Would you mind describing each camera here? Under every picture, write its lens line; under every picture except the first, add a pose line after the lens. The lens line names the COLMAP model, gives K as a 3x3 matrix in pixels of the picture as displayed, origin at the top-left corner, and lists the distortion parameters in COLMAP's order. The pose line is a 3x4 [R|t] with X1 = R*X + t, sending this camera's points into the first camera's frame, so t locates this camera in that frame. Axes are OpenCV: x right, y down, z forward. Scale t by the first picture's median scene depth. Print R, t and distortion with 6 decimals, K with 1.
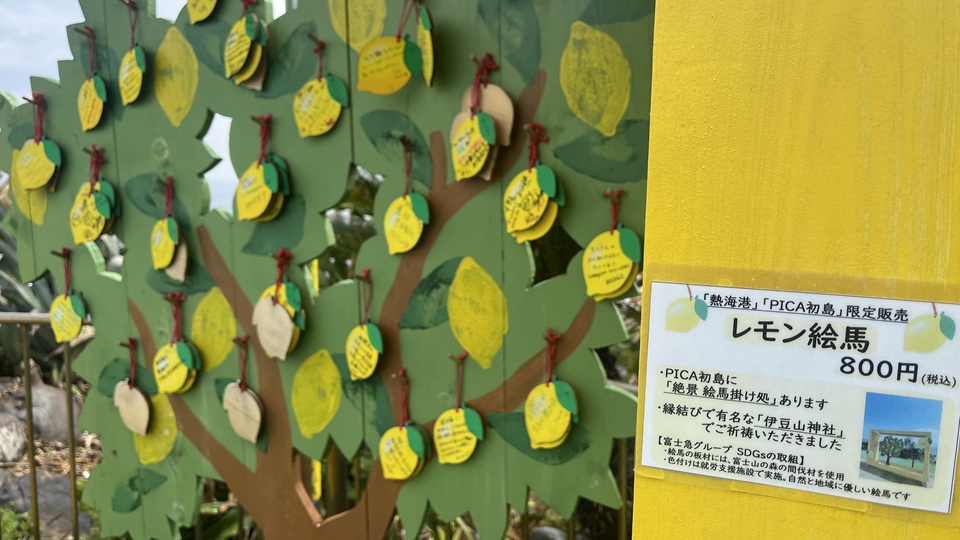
lens RADIAL K [[781.3, 0, 480.0], [0, 781.3, 270.0], [0, 0, 1]] dist [0.010763, 0.002222]
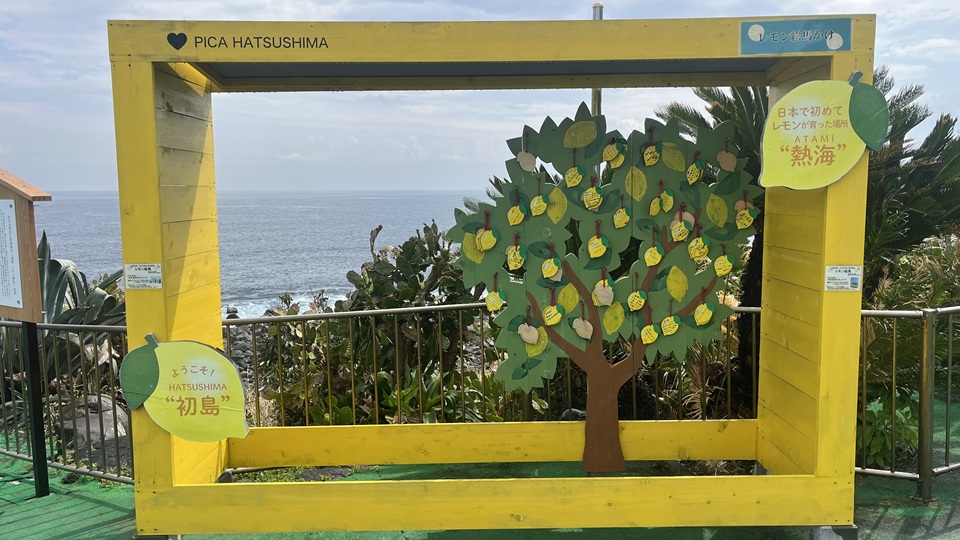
lens RADIAL K [[781.3, 0, 480.0], [0, 781.3, 270.0], [0, 0, 1]] dist [0.010763, 0.002222]
pose [[0.931473, -0.059372, 0.358934, -1.766815], [0.061966, 0.998069, 0.004284, -0.059015], [-0.358495, 0.018251, 0.933353, -1.540269]]
